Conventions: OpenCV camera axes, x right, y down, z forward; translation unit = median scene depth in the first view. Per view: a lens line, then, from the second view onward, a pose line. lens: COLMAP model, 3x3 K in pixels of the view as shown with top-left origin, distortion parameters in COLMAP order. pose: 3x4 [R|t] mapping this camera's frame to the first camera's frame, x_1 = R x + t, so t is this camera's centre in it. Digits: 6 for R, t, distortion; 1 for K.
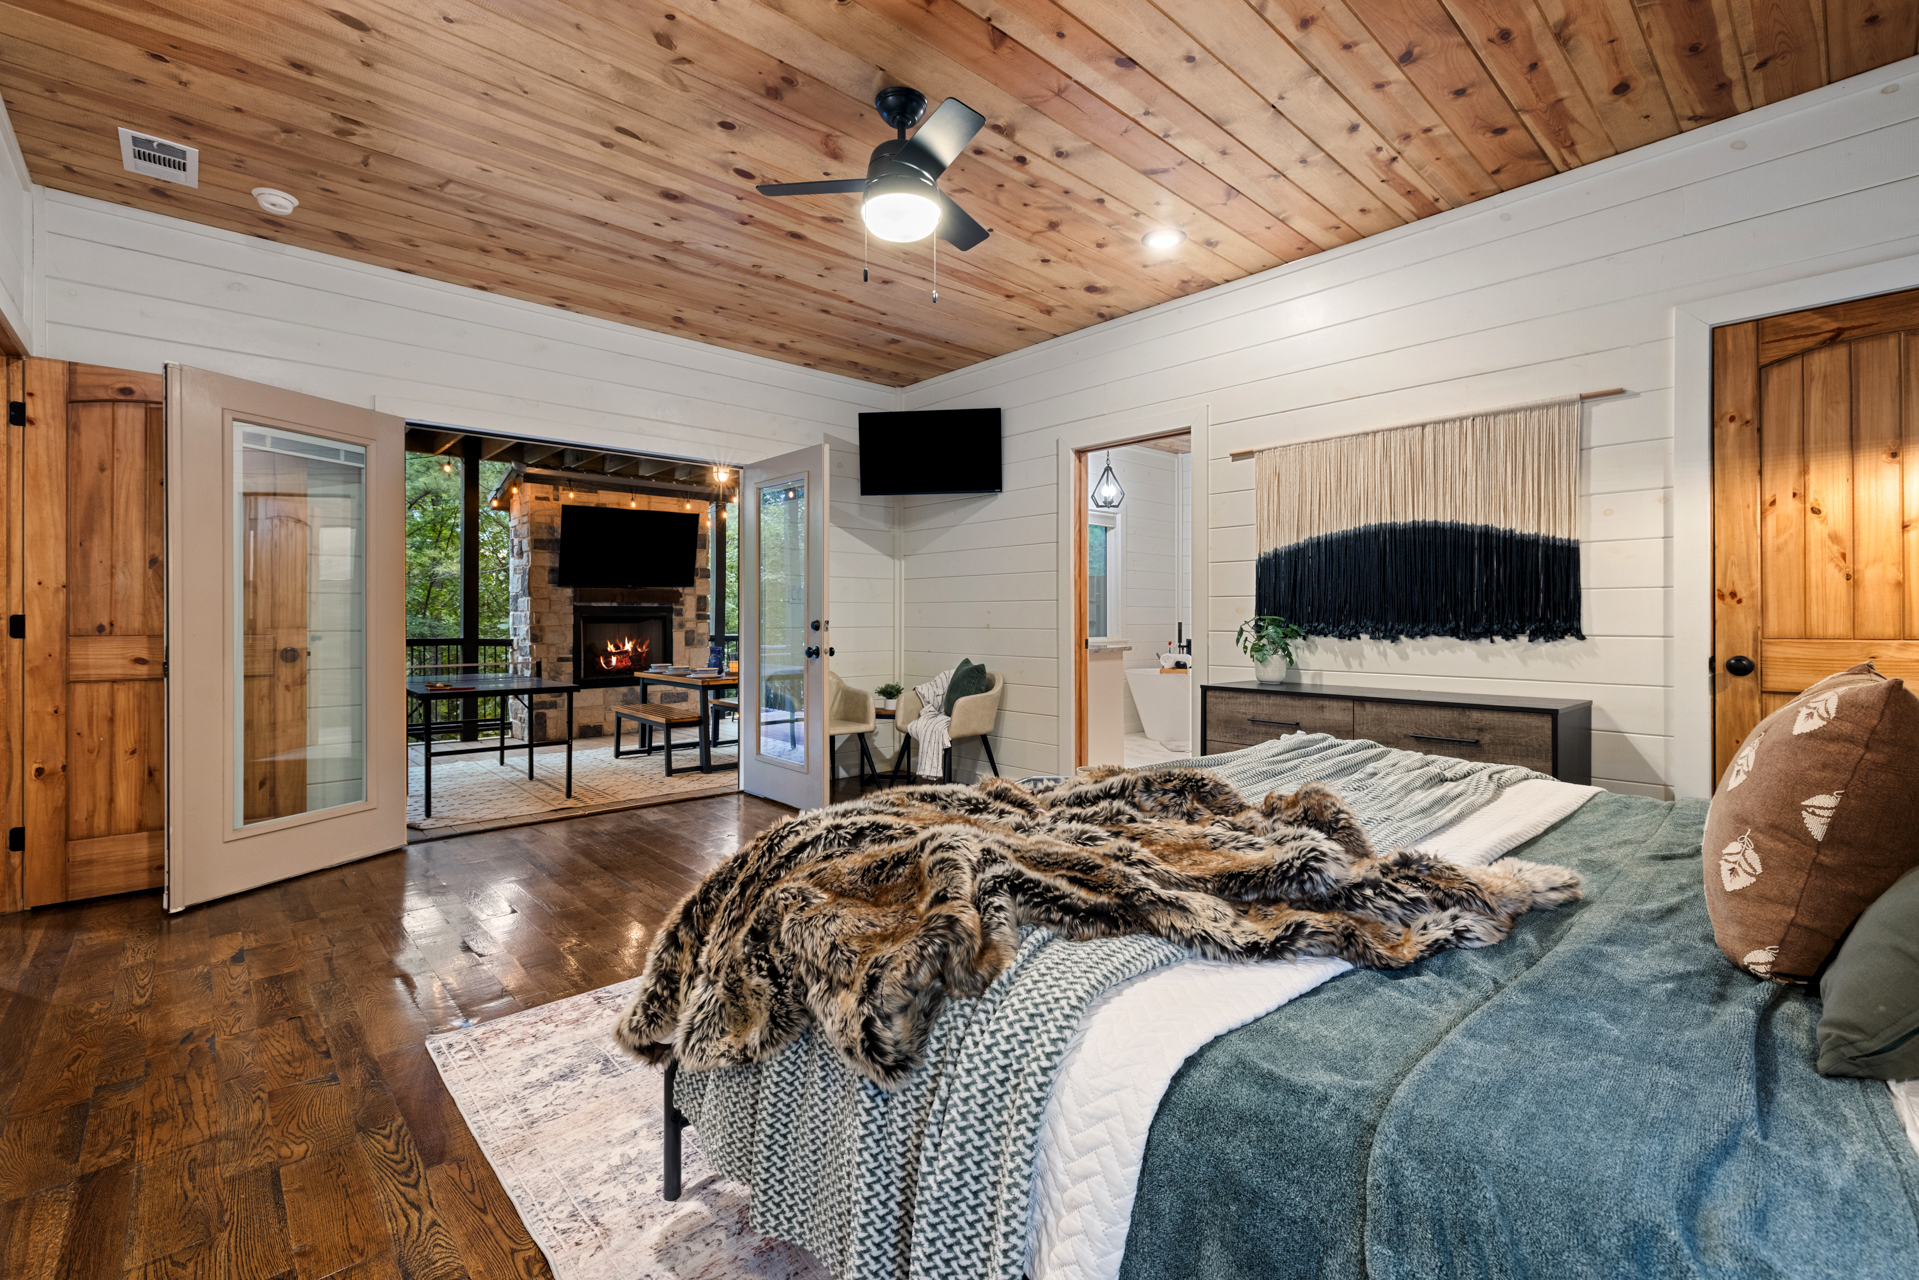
lens RADIAL K [[840.2, 0, 941.5], [0, 840.2, 613.5], [0, 0, 1]] dist [0.001048, 0.000167]
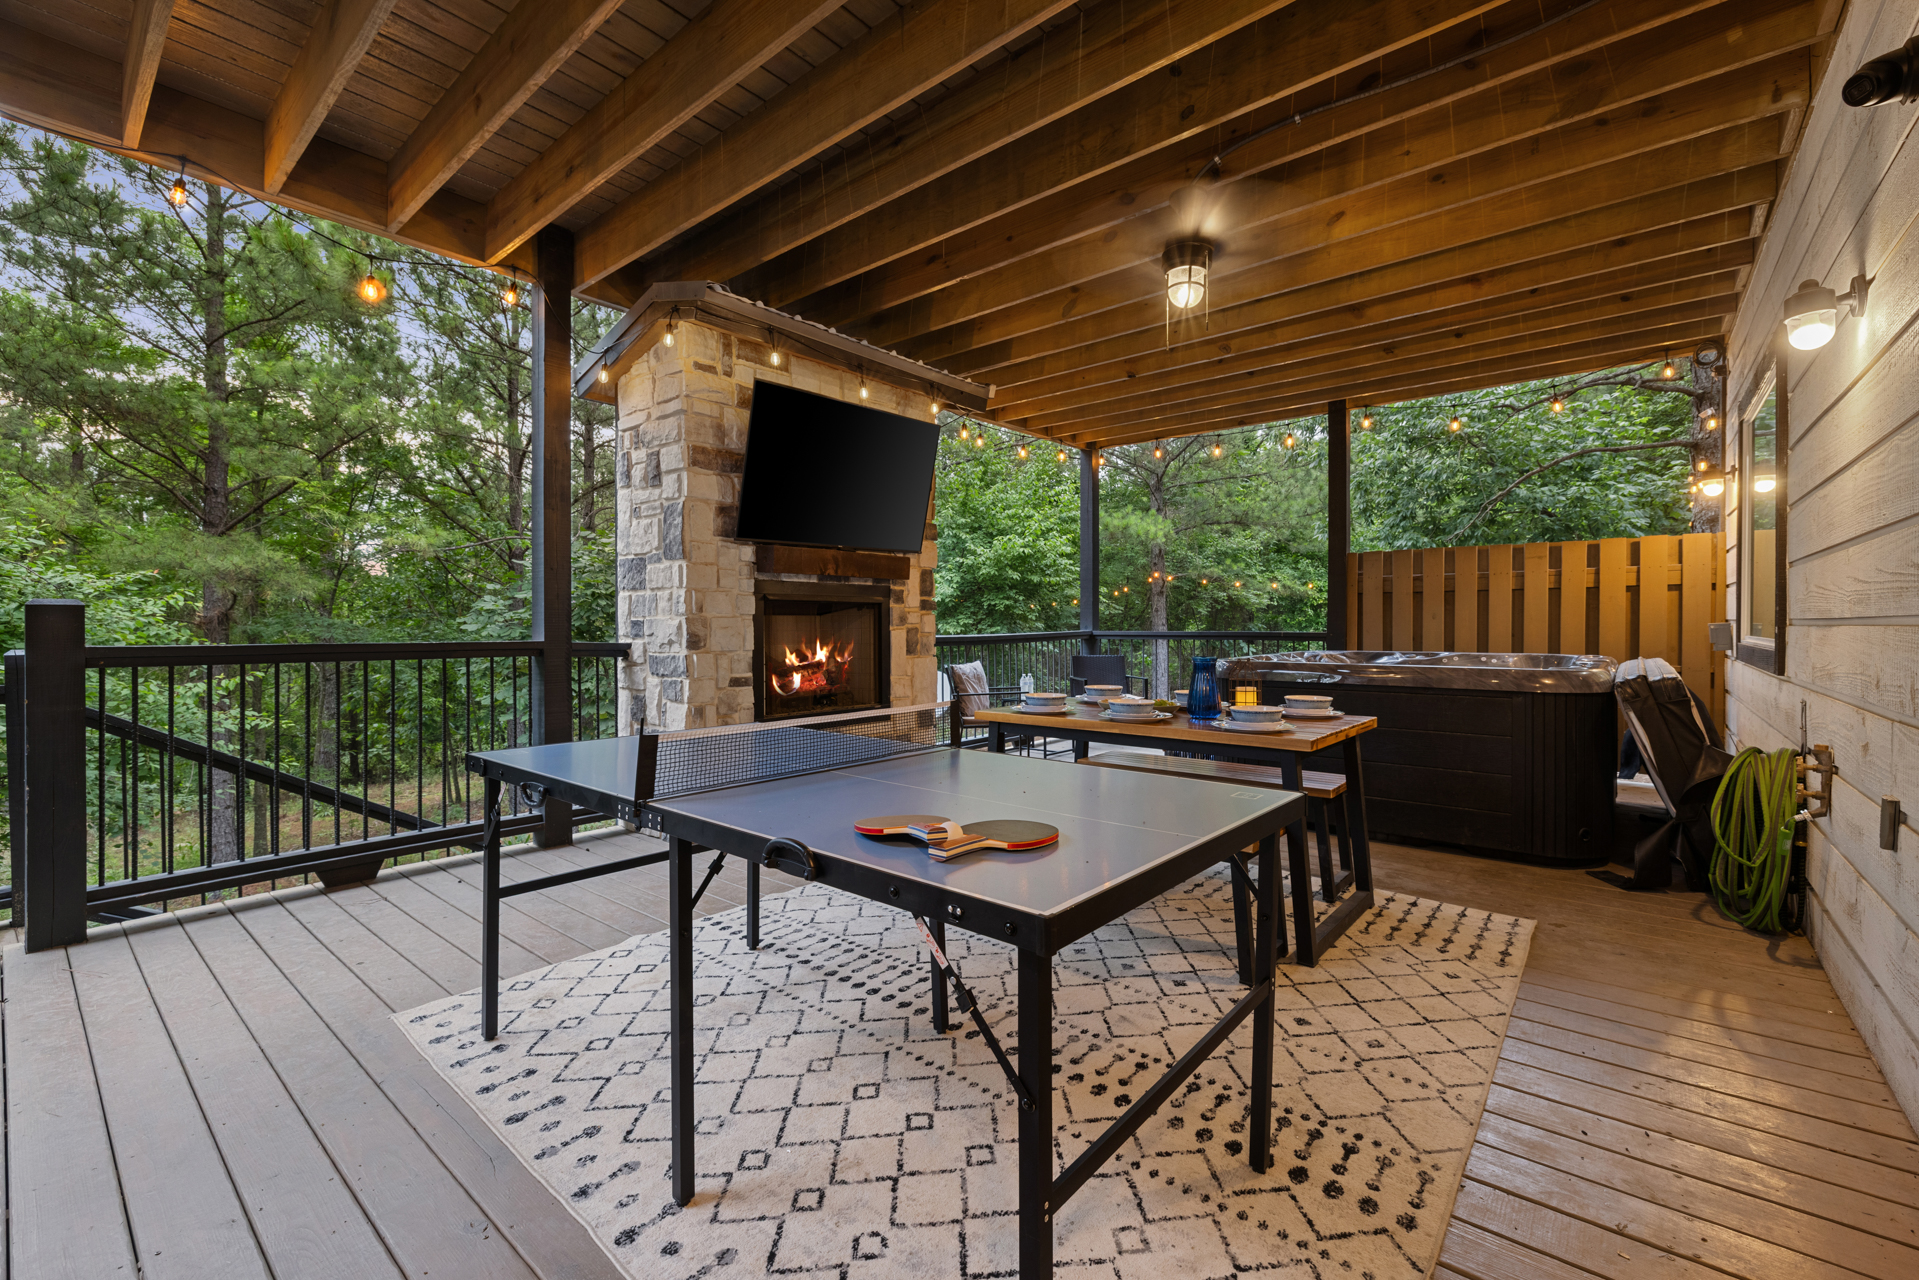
lens RADIAL K [[812.6, 0, 957.2], [0, 812.6, 623.6], [0, 0, 1]] dist [0.001455, 0.000333]
pose [[0.990579, -0.002054, 0.136925, -0.346793], [0.001522, 0.999991, 0.003983, 0.014952], [-0.136932, -0.003737, 0.990573, 0.432831]]
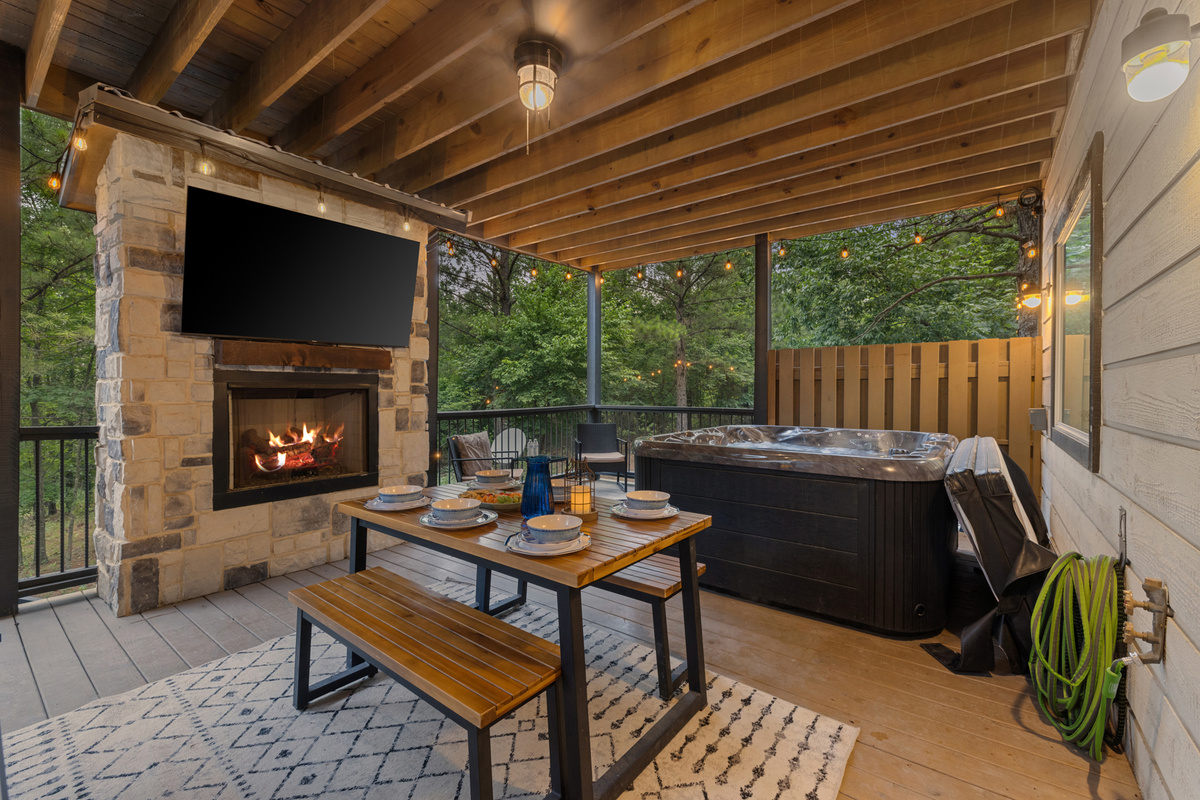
lens RADIAL K [[512.4, 0, 595.9], [0, 512.4, 390.2], [0, 0, 1]] dist [0.000998, -0.000067]
pose [[0.983568, 0.002751, 0.180515, -0.216038], [-0.003230, 0.999992, 0.002359, 0.002844], [-0.180507, -0.002904, 0.983569, 0.540397]]
